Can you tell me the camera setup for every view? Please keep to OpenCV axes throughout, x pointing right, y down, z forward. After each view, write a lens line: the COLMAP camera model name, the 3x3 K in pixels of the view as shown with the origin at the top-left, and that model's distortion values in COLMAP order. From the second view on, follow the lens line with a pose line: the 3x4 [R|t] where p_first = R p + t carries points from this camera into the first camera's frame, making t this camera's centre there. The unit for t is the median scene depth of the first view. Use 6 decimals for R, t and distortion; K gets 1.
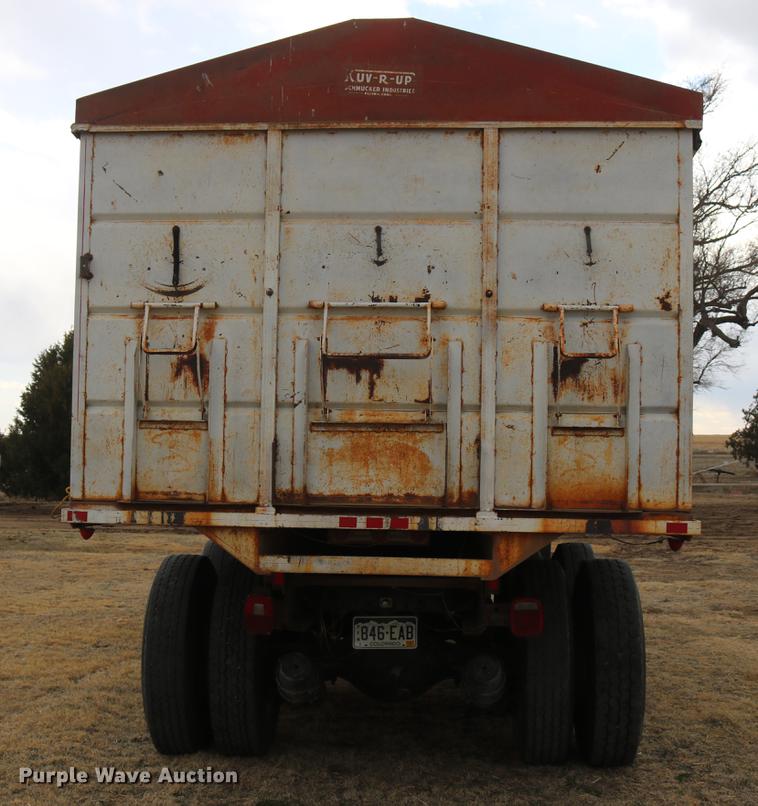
lens RADIAL K [[1306.8, 0, 379.0], [0, 1306.8, 403.0], [0, 0, 1]] dist [-0.122233, -0.027083]
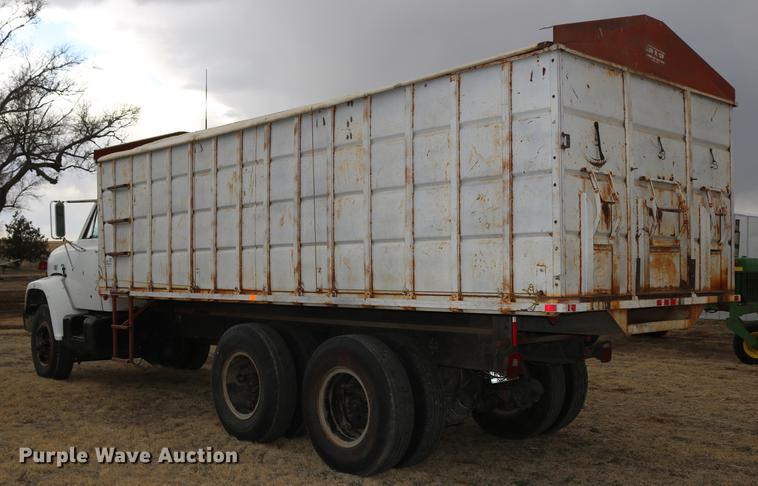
lens RADIAL K [[834.2, 0, 379.0], [0, 834.2, 243.0], [0, 0, 1]] dist [-0.097998, 0.002801]
pose [[0.687799, 0.009127, 0.725844, -1.085152], [-0.028684, 0.999482, 0.014612, 0.004578], [-0.725334, -0.030870, 0.687704, 0.500898]]
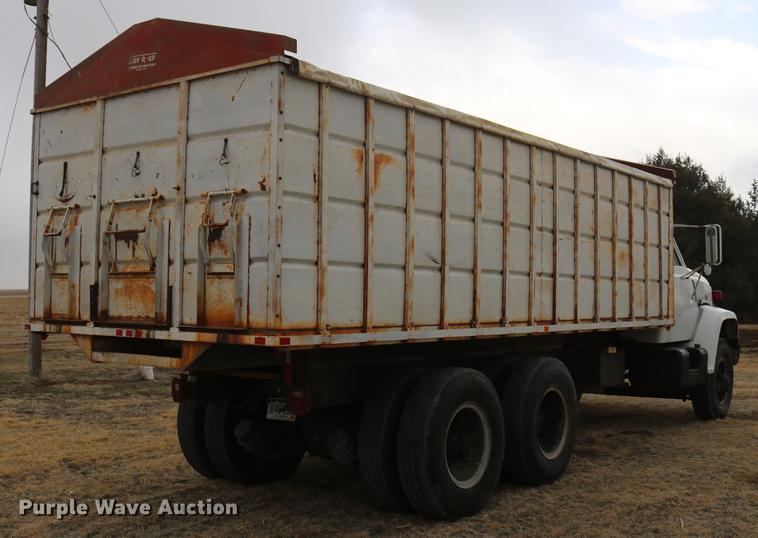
lens RADIAL K [[958.7, 0, 379.0], [0, 958.7, 269.0], [0, 0, 1]] dist [-0.130499, 0.011404]
pose [[0.828109, -0.022435, -0.560118, 0.912299], [0.029910, 0.999544, 0.004185, 0.015234], [0.559769, -0.020219, 0.828402, 0.185956]]
